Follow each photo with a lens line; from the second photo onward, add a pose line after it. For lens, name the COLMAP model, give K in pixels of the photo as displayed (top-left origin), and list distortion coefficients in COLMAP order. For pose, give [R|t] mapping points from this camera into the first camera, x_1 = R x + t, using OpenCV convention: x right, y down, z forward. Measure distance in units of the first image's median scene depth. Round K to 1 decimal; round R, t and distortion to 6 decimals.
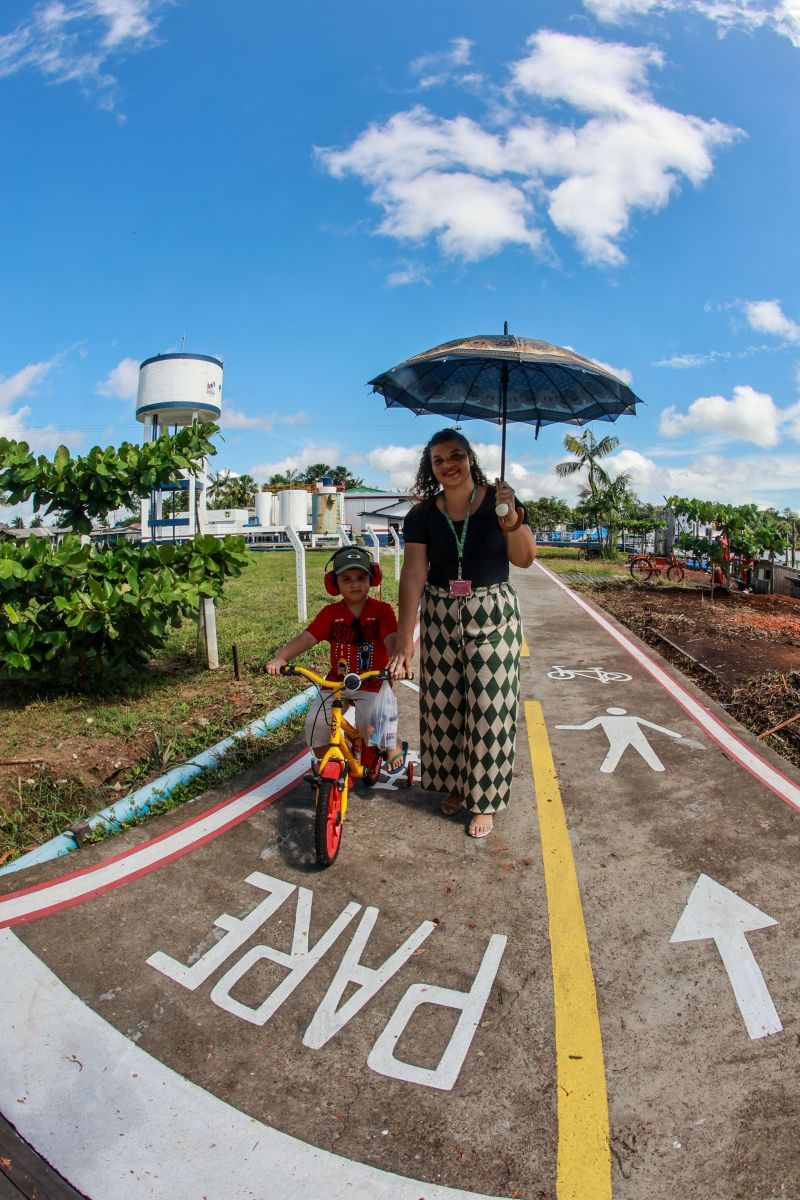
lens RADIAL K [[507.3, 0, 400.0], [0, 507.3, 600.0], [0, 0, 1]] dist [-0.278477, 0.065642]
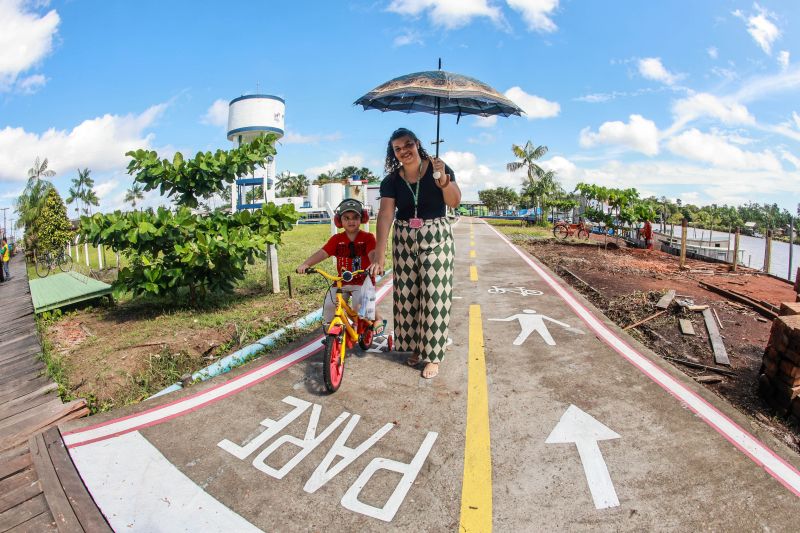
lens RADIAL K [[338.2, 0, 397.9], [0, 338.2, 275.6], [0, 0, 1]] dist [-0.278477, 0.065642]
pose [[0.999698, -0.005391, -0.023982, 0.037828], [0.006708, 0.998454, 0.055175, 0.040250], [0.023647, -0.055320, 0.998189, -0.039166]]
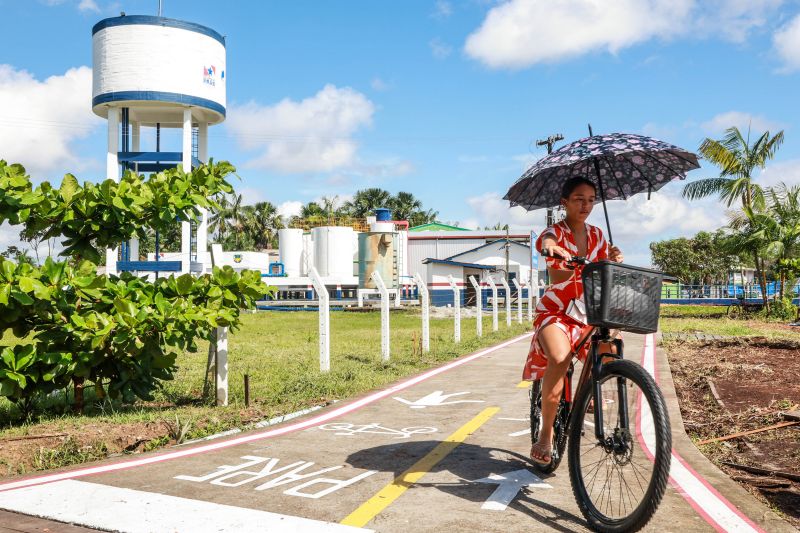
lens RADIAL K [[759.8, 0, 399.7], [0, 759.8, 284.5], [0, 0, 1]] dist [0.180722, 0.001426]
pose [[0.991930, 0.001769, -0.126774, 0.212419], [-0.019574, 0.990051, -0.139341, 0.133749], [0.125266, 0.140698, 0.982096, -0.647397]]
